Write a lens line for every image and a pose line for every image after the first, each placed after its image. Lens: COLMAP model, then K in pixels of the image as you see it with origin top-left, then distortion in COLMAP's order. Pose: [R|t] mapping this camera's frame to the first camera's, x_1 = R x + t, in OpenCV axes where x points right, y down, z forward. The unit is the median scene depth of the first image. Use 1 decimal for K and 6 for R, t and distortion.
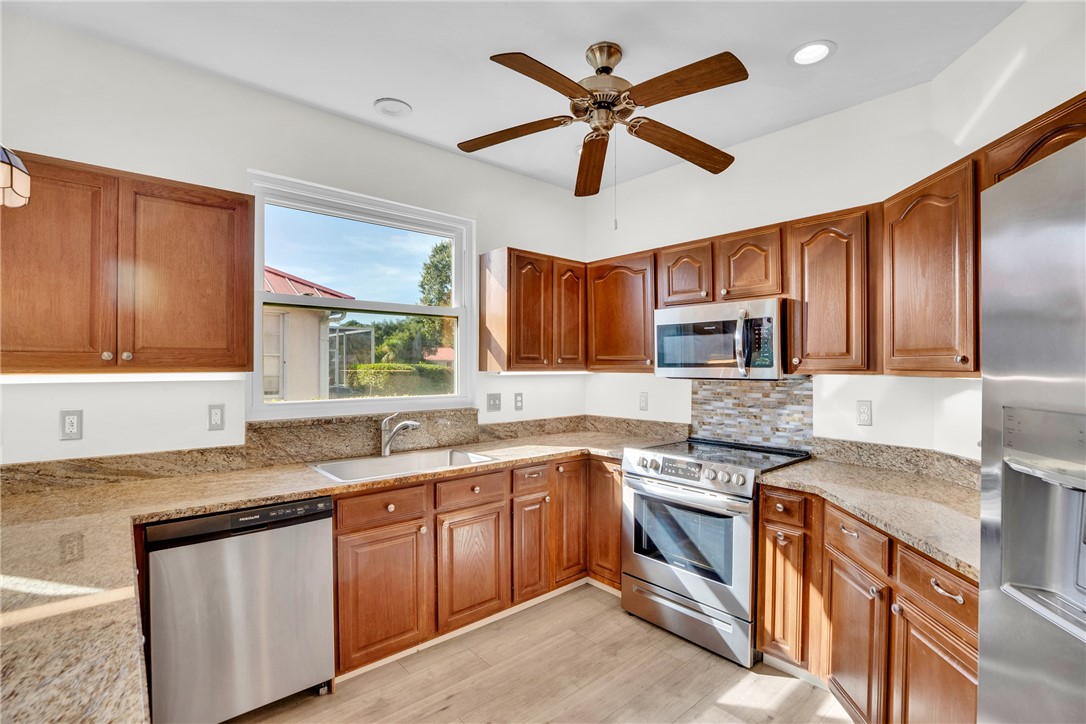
lens RADIAL K [[499.4, 0, 551.2], [0, 499.4, 366.5], [0, 0, 1]] dist [-0.045268, 0.015828]
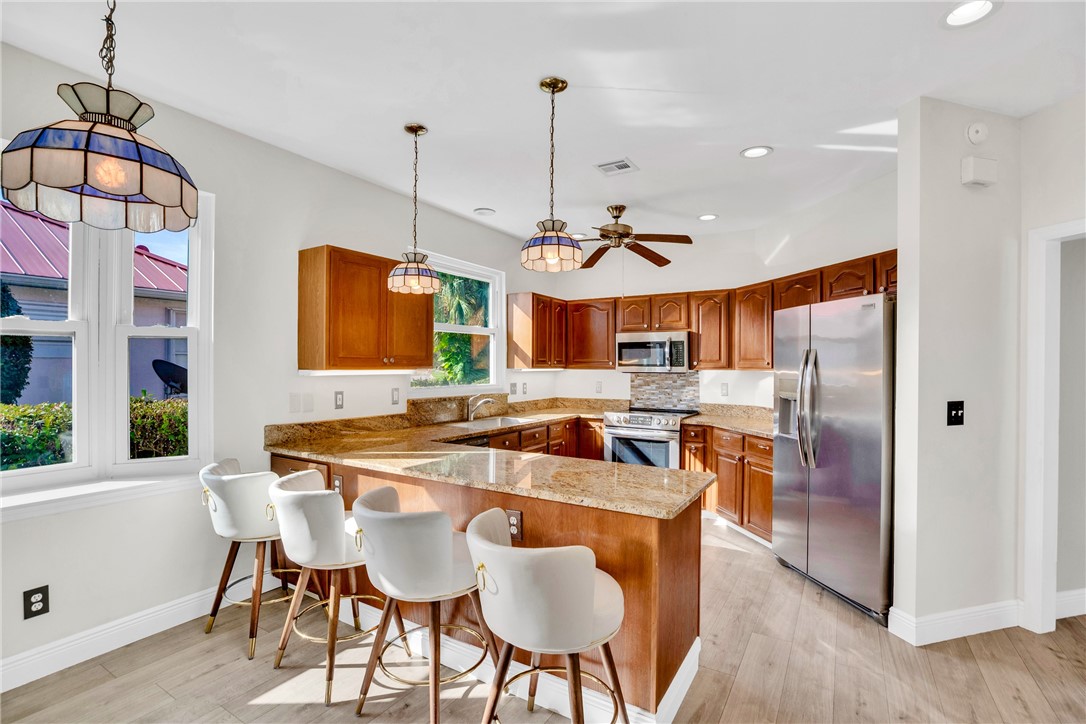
lens RADIAL K [[499.4, 0, 551.2], [0, 499.4, 366.5], [0, 0, 1]] dist [-0.045268, 0.015828]
pose [[0.954693, 0.001020, 0.297592, -0.586212], [-0.001893, 0.999995, 0.002645, -0.002531], [-0.297587, -0.003089, 0.954690, -0.660955]]
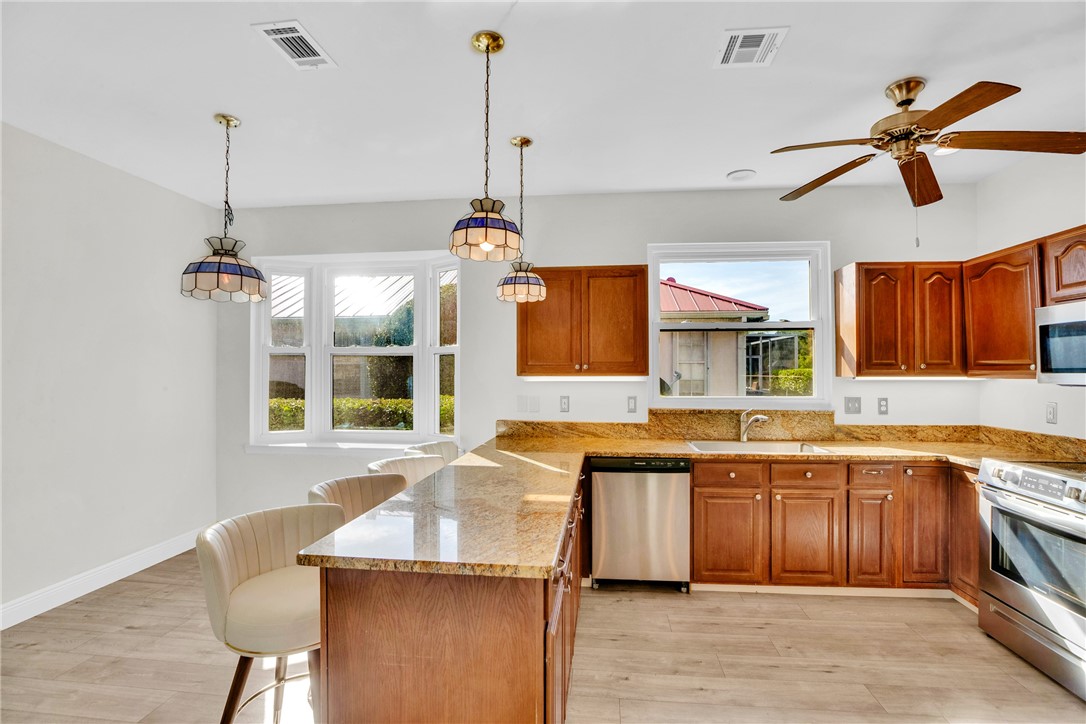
lens RADIAL K [[499.4, 0, 551.2], [0, 499.4, 366.5], [0, 0, 1]] dist [-0.045268, 0.015828]
pose [[0.672604, -0.008991, -0.739948, 0.293643], [0.001214, 0.999938, -0.011047, -0.001394], [0.740002, 0.006532, 0.672573, -0.244956]]
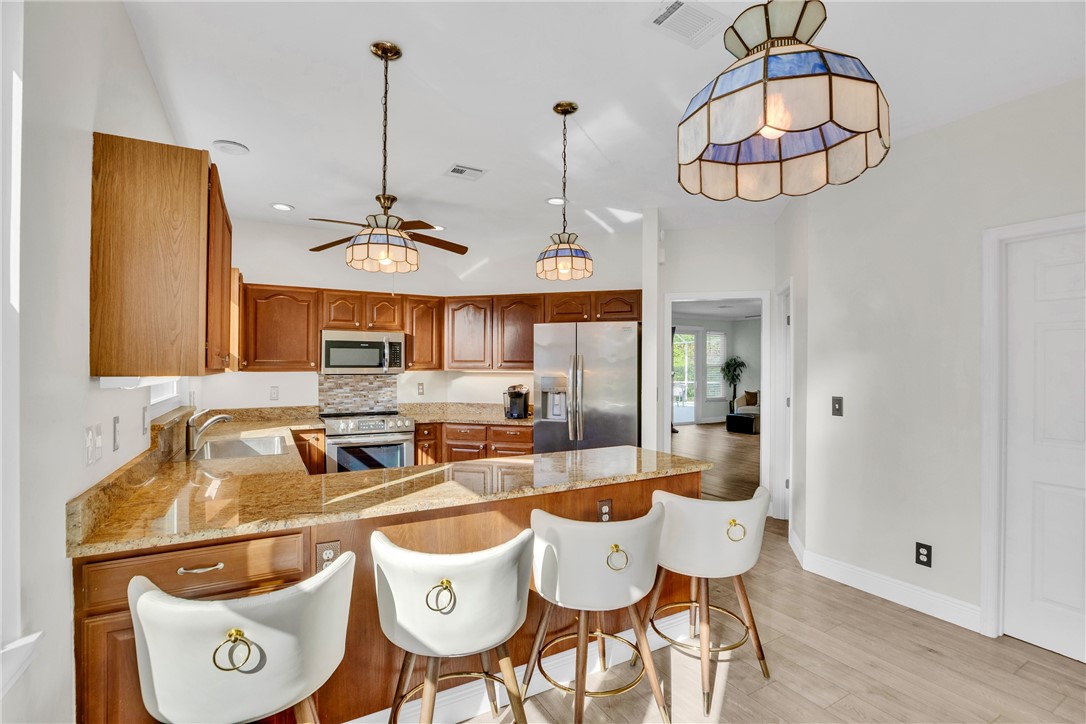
lens RADIAL K [[506.2, 0, 543.6], [0, 506.2, 365.1], [0, 0, 1]] dist [-0.000200, 0.000012]
pose [[0.217183, 0.002004, 0.976129, -1.281990], [-0.002959, 0.999995, -0.001395, -0.006915], [-0.976126, -0.002585, 0.217188, 0.008875]]
